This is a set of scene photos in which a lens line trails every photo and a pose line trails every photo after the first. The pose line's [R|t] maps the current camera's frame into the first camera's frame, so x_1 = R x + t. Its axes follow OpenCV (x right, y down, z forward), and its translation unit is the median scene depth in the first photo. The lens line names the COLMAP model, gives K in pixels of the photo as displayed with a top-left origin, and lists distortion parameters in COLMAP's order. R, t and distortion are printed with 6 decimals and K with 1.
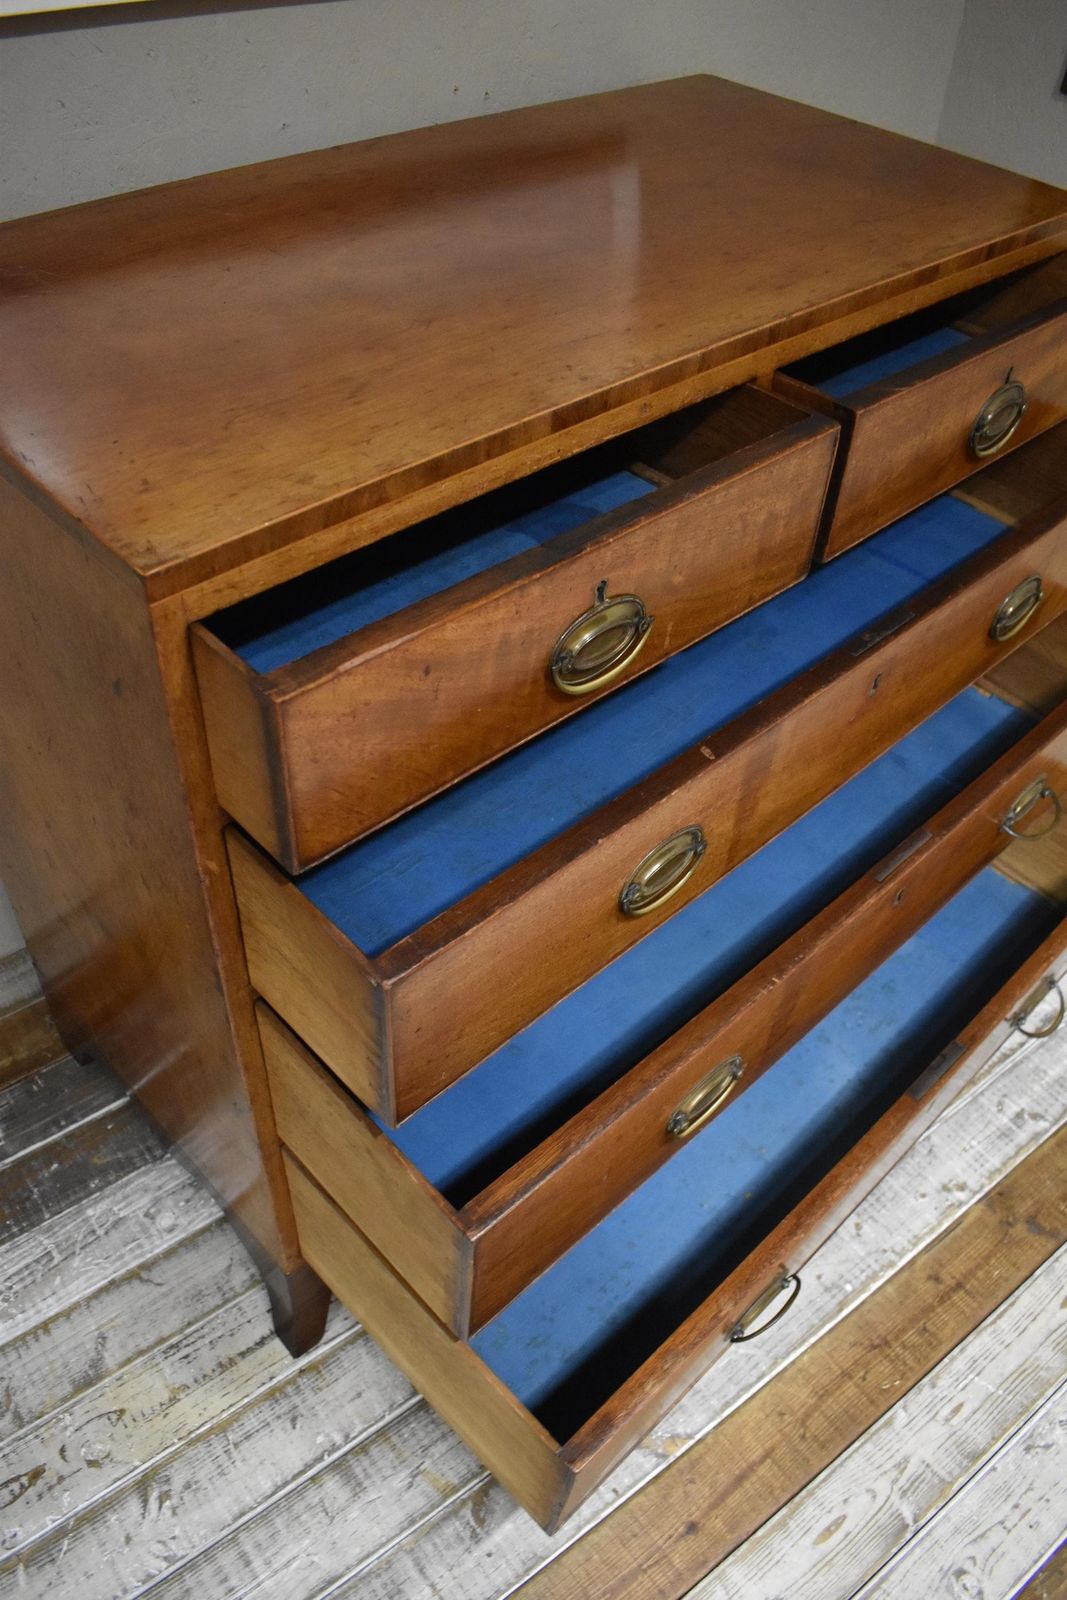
lens RADIAL K [[1227.4, 0, 533.4], [0, 1227.4, 797.1], [0, 0, 1]] dist [-0.097053, 0.014008]
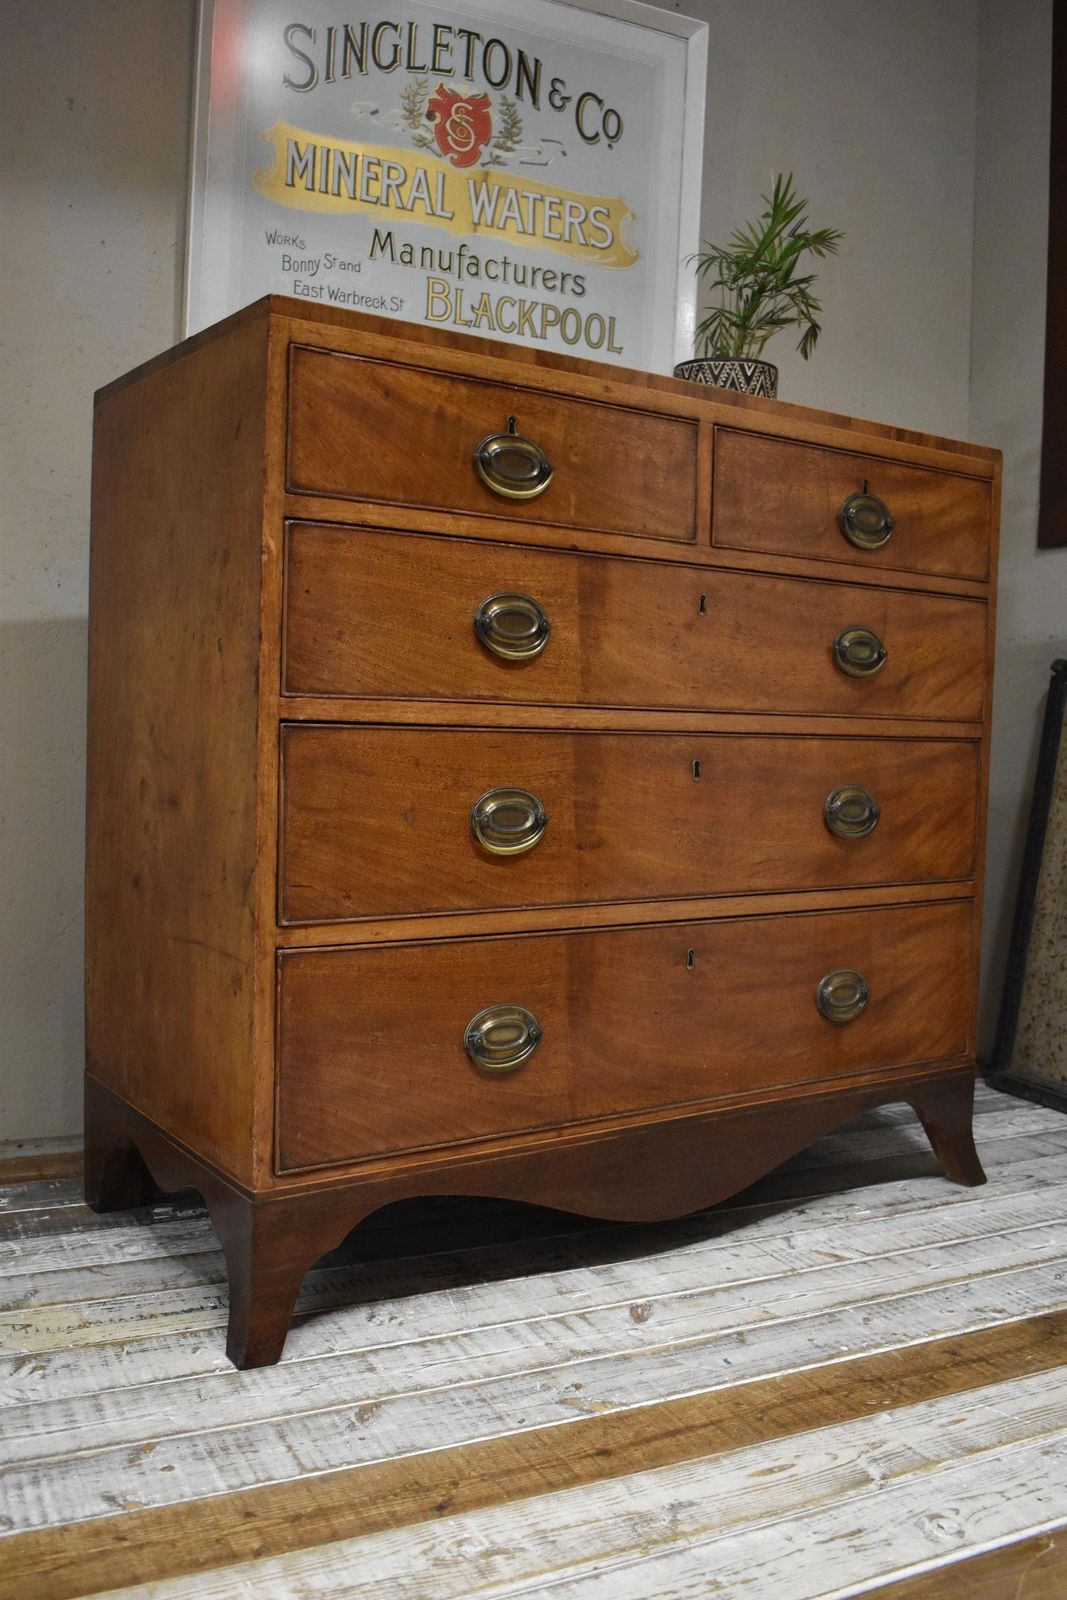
lens RADIAL K [[1417.8, 0, 547.2], [0, 1417.8, 803.8], [0, 0, 1]] dist [-0.091077, 0.013746]
pose [[0.982757, -0.016165, -0.184196, 0.265624], [-0.110132, 0.749017, -0.653333, 0.864499], [0.148527, 0.662353, 0.734321, -0.027341]]
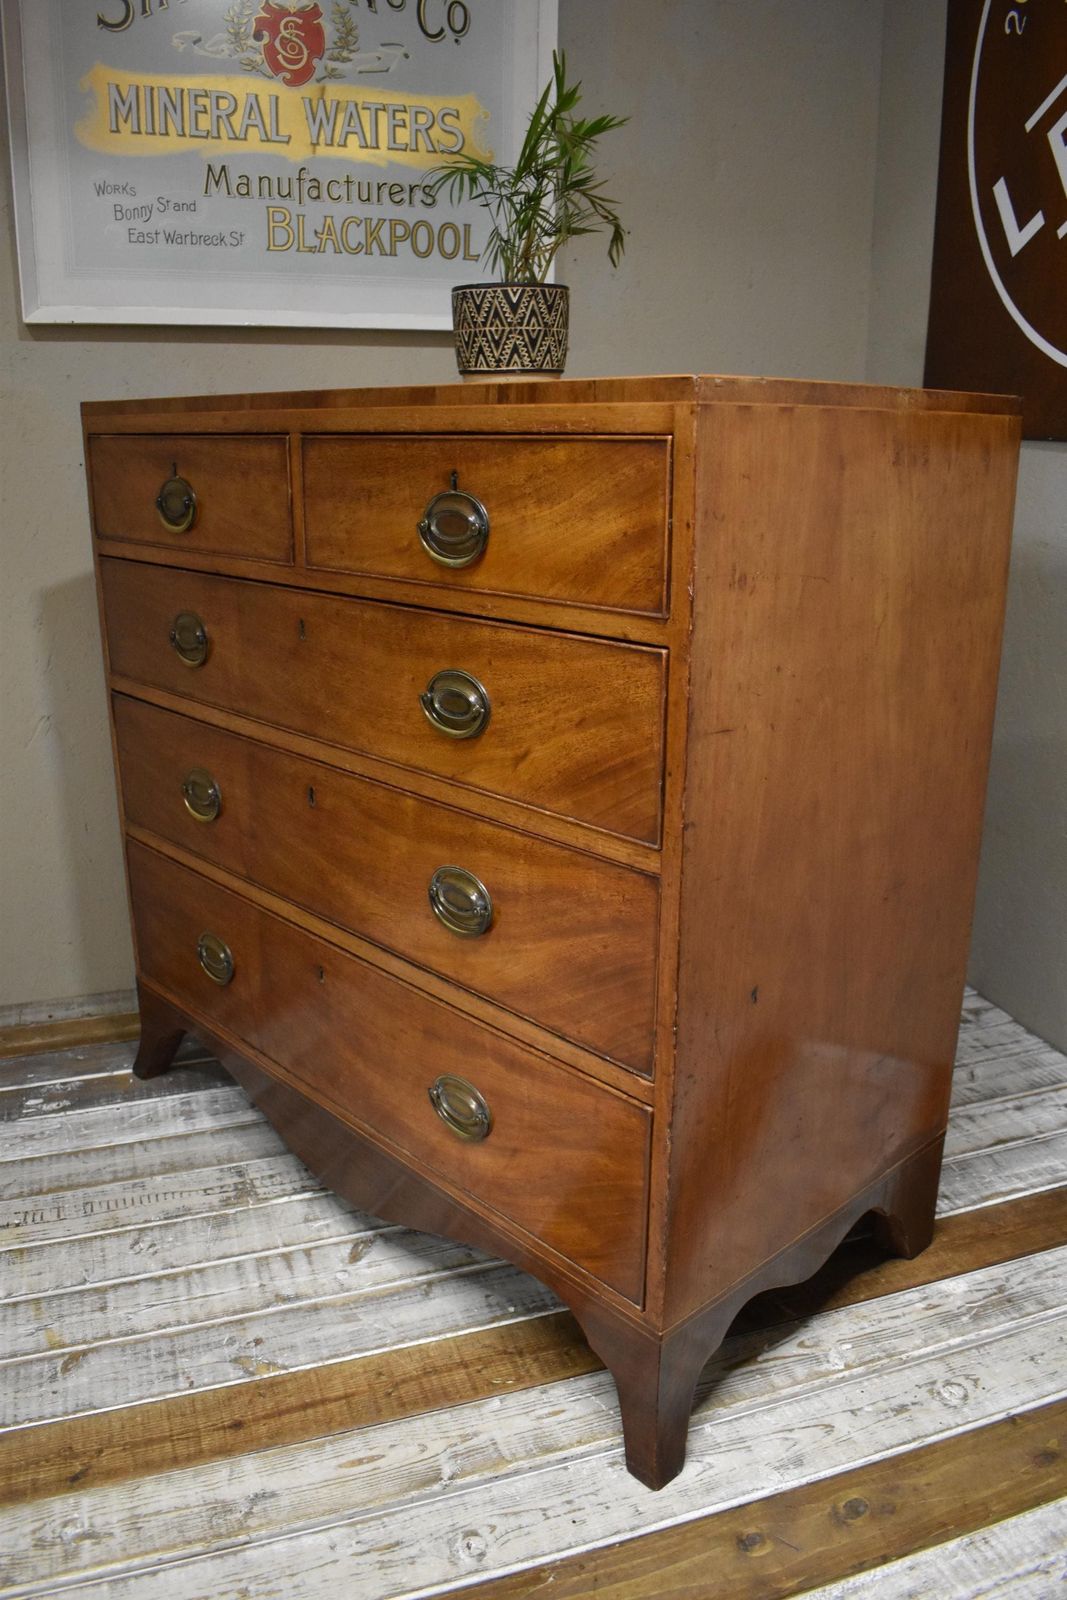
lens RADIAL K [[1227.4, 0, 533.4], [0, 1227.4, 797.1], [0, 0, 1]] dist [-0.097053, 0.014008]
pose [[0.949939, 0.039146, -0.309974, 0.622128], [-0.180793, 0.878017, -0.443171, 0.518324], [0.254814, 0.477026, 0.841140, -0.032161]]
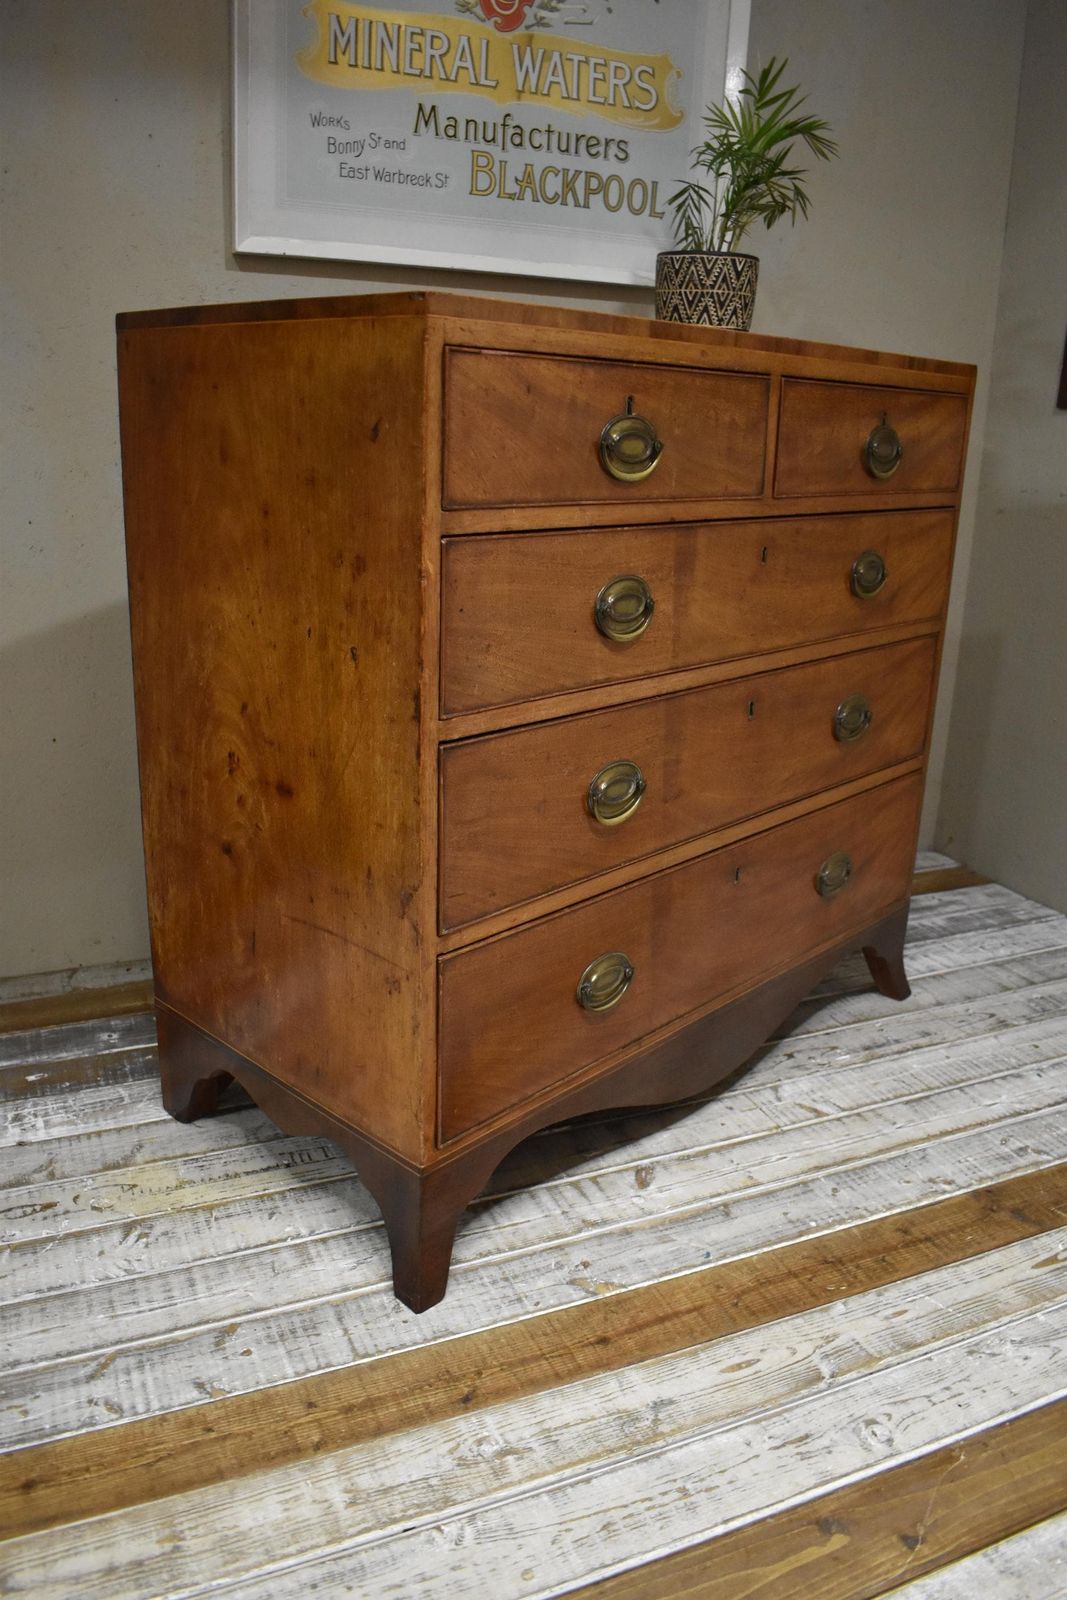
lens RADIAL K [[1228.2, 0, 544.7], [0, 1228.2, 797.2], [0, 0, 1]] dist [-0.100791, 0.019855]
pose [[0.973113, 0.048507, -0.225164, 0.276995], [-0.147058, 0.883234, -0.445278, 0.632309], [0.177274, 0.466417, 0.866619, -0.112285]]
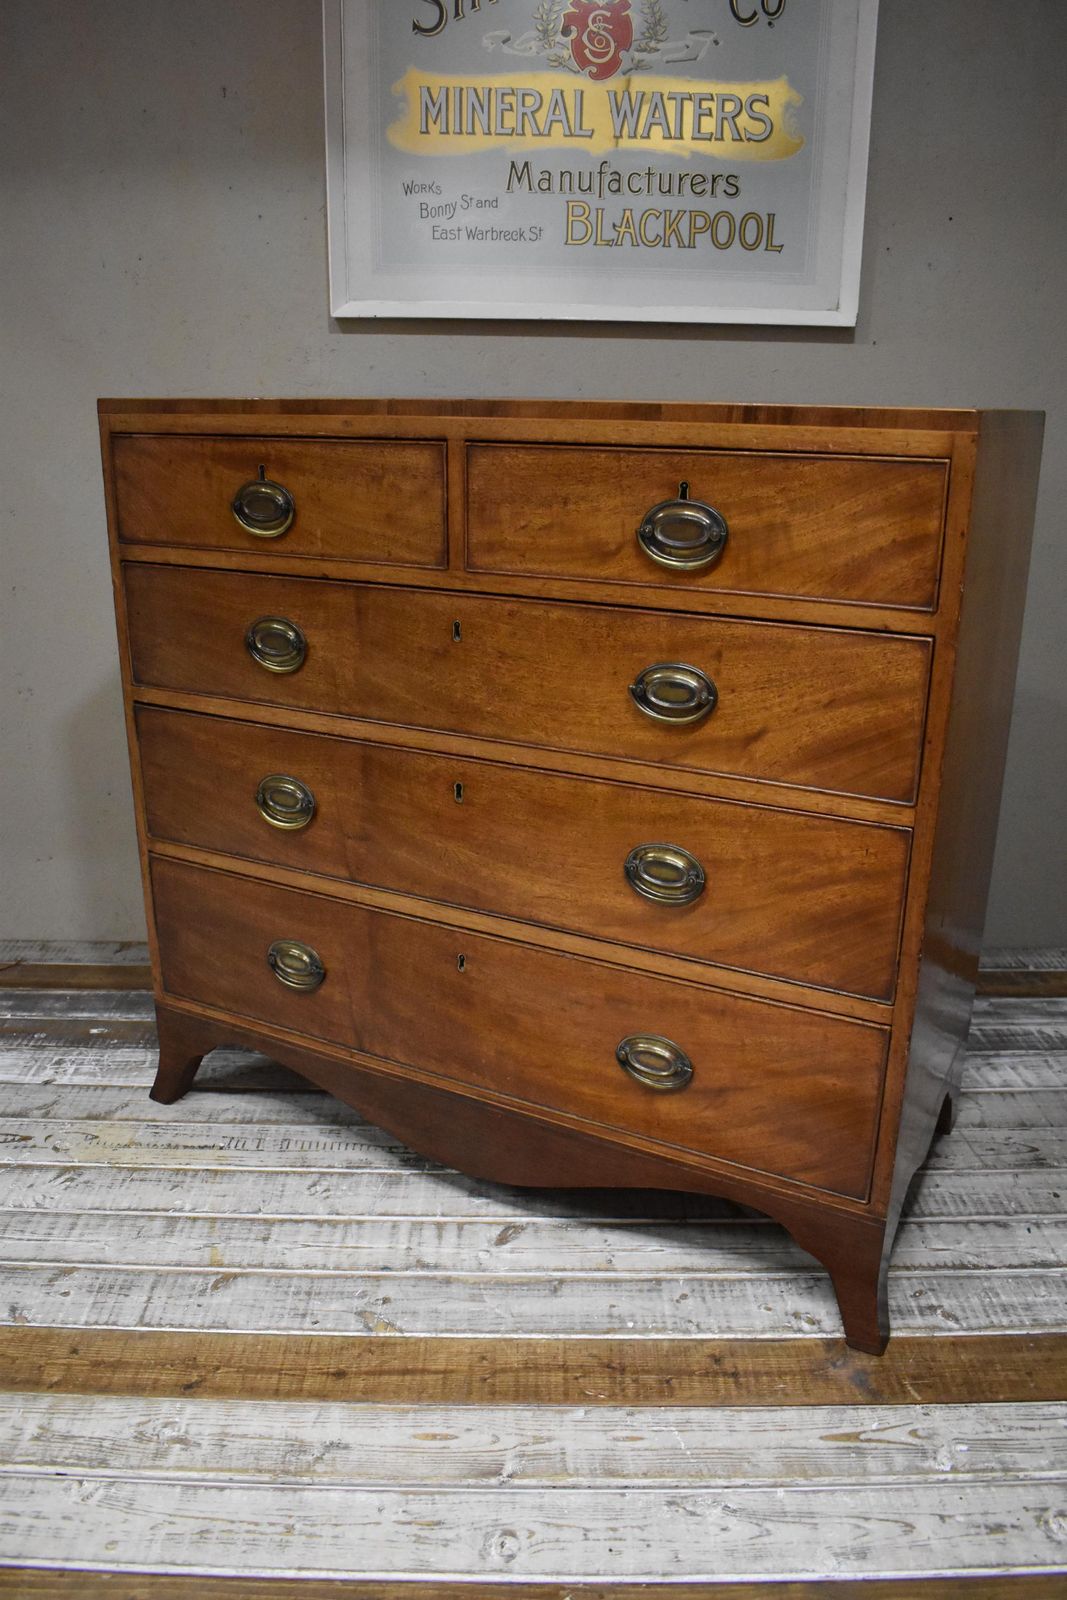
lens RADIAL K [[1228.2, 0, 544.7], [0, 1228.2, 797.2], [0, 0, 1]] dist [-0.100791, 0.019855]
pose [[0.799027, 0.144017, -0.583793, 0.786593], [-0.396502, 0.856095, -0.331494, 0.429596], [0.452042, 0.496348, 0.741146, 0.022939]]
